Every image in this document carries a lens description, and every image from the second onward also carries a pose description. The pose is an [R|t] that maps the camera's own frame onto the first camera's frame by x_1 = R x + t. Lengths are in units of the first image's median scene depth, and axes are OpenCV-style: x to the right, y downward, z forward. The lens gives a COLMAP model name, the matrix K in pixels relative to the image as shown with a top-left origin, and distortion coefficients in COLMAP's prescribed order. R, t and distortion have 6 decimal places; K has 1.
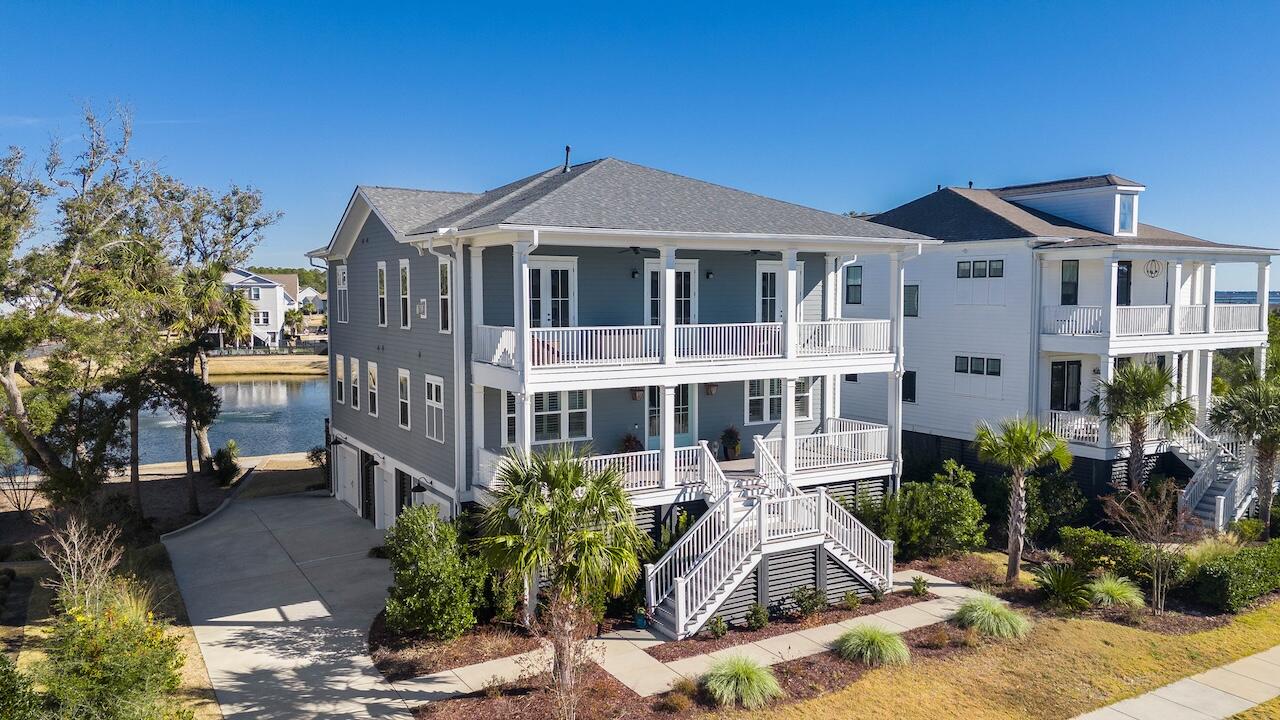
lens RADIAL K [[933.7, 0, 638.2], [0, 933.7, 351.2], [0, 0, 1]] dist [0.061236, -0.001027]
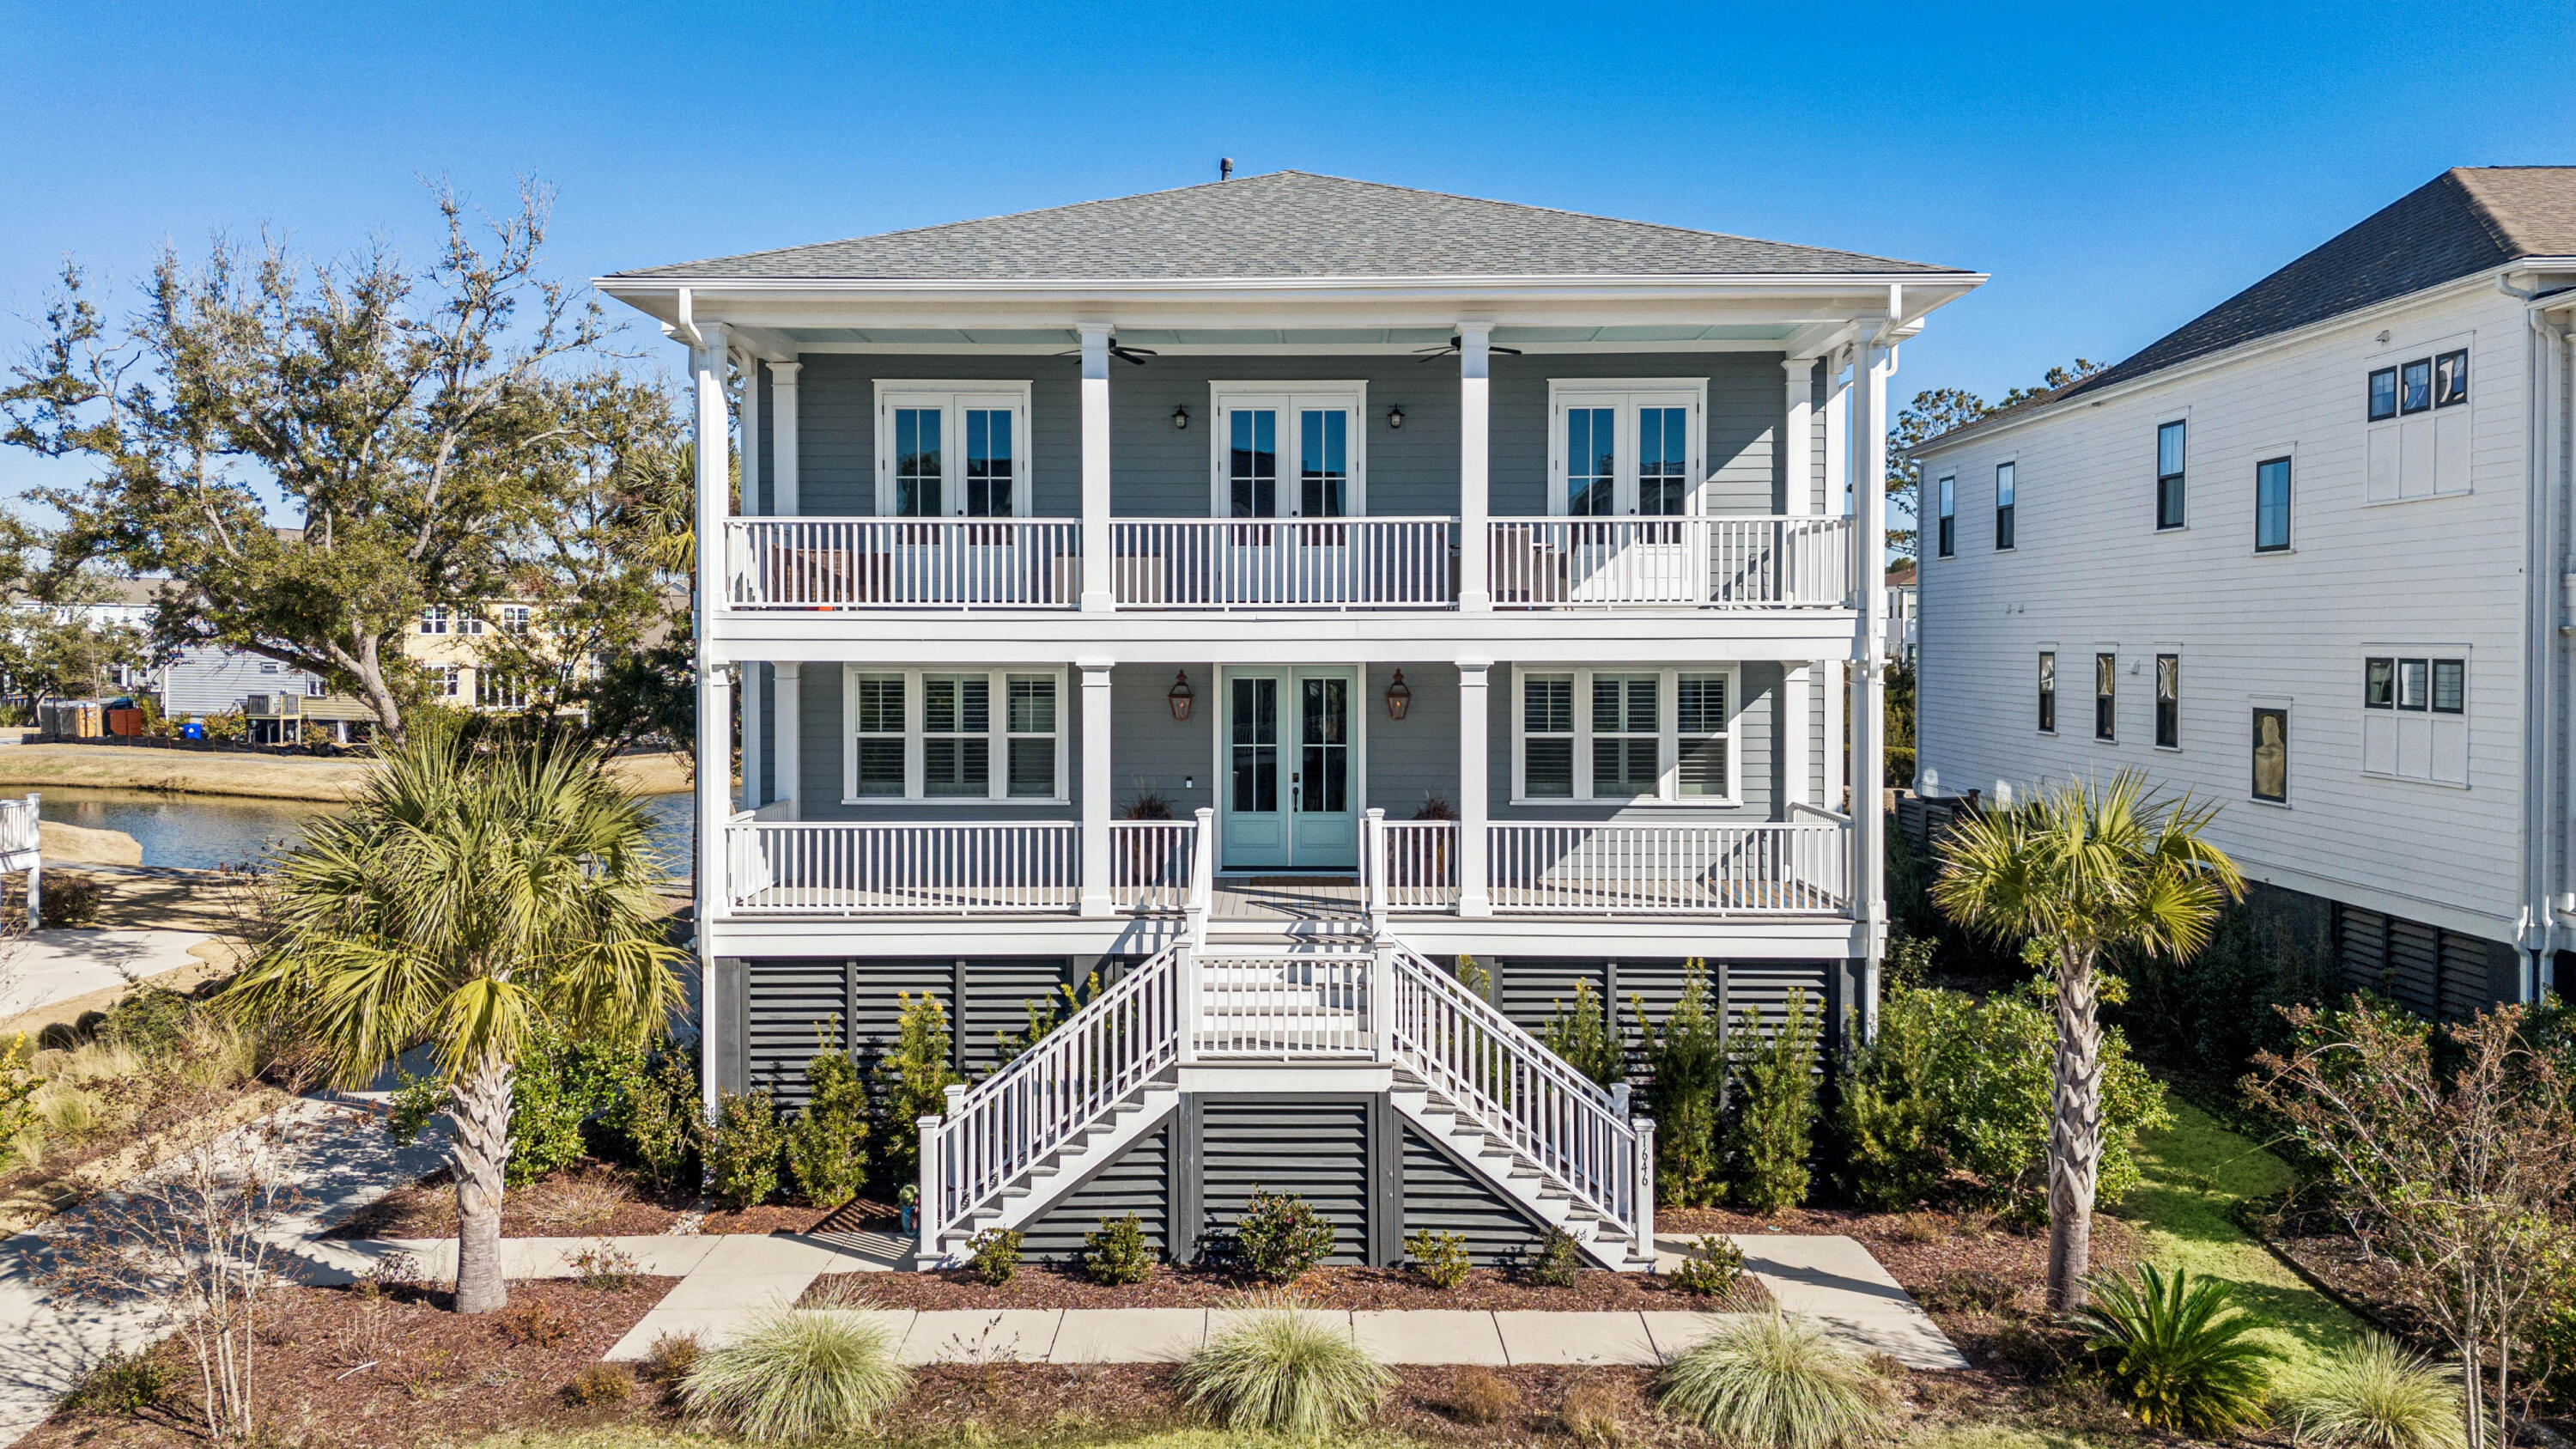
lens RADIAL K [[1939.7, 0, 1285.1], [0, 1939.7, 649.5], [0, 0, 1]] dist [0.049935, -0.003248]
pose [[0.851867, 0.003594, -0.523746, 0.536196], [-0.032498, 0.998412, -0.046006, 0.065590], [0.522749, 0.056211, 0.850631, 0.309782]]
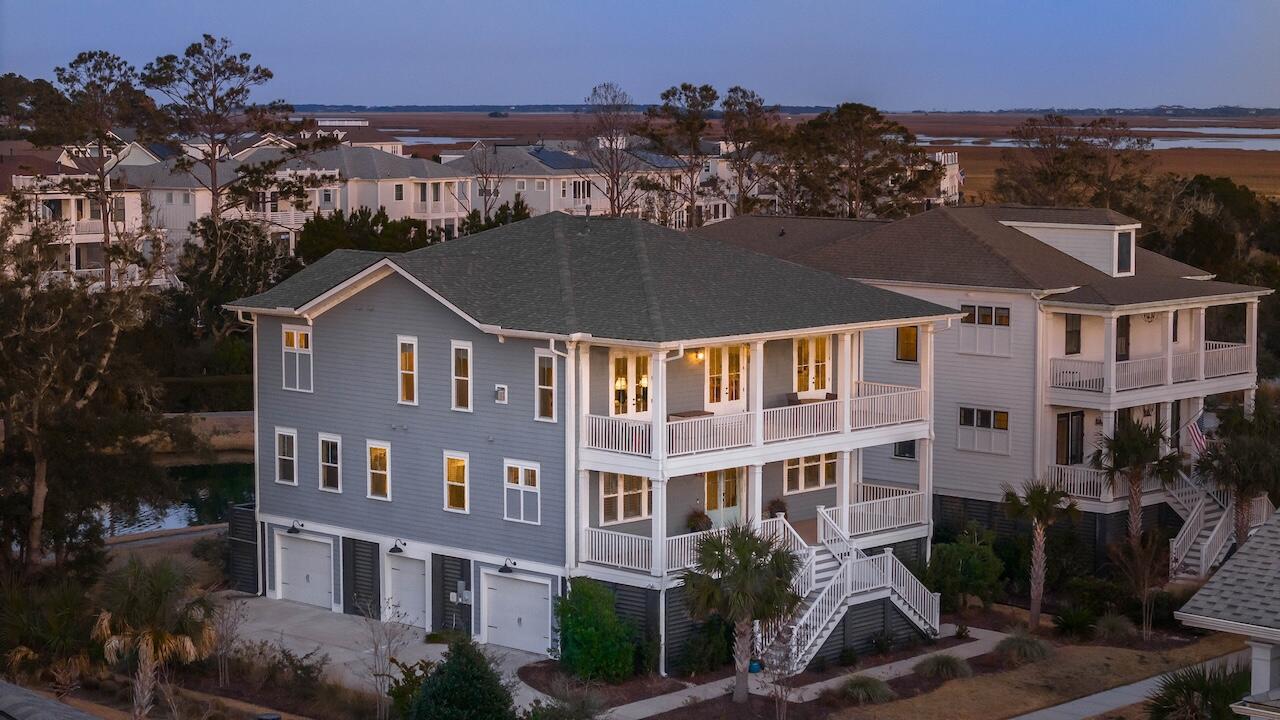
lens RADIAL K [[2538.5, 0, 640.0], [0, 2538.5, 360.0], [0, 0, 1]] dist [0.016730, 0.091997]
pose [[0.961557, -0.024225, 0.273535, -0.907316], [0.015151, 0.999264, 0.035237, -0.192266], [-0.274187, -0.029738, 0.961217, -1.832497]]
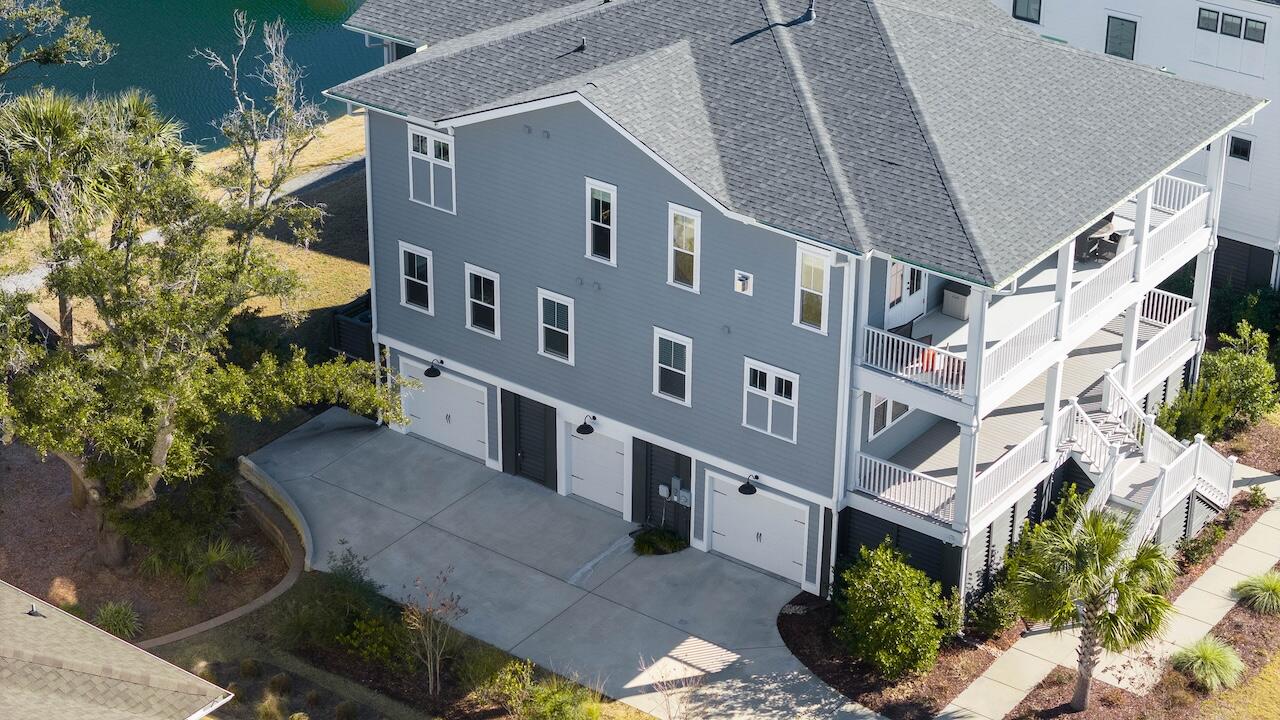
lens RADIAL K [[2538.5, 0, 640.0], [0, 2538.5, 360.0], [0, 0, 1]] dist [0.016730, 0.091997]
pose [[0.917657, -0.169351, 0.359480, -1.194662], [0.008826, 0.913104, 0.407632, -0.944156], [-0.397276, -0.370893, 0.839410, -0.882335]]
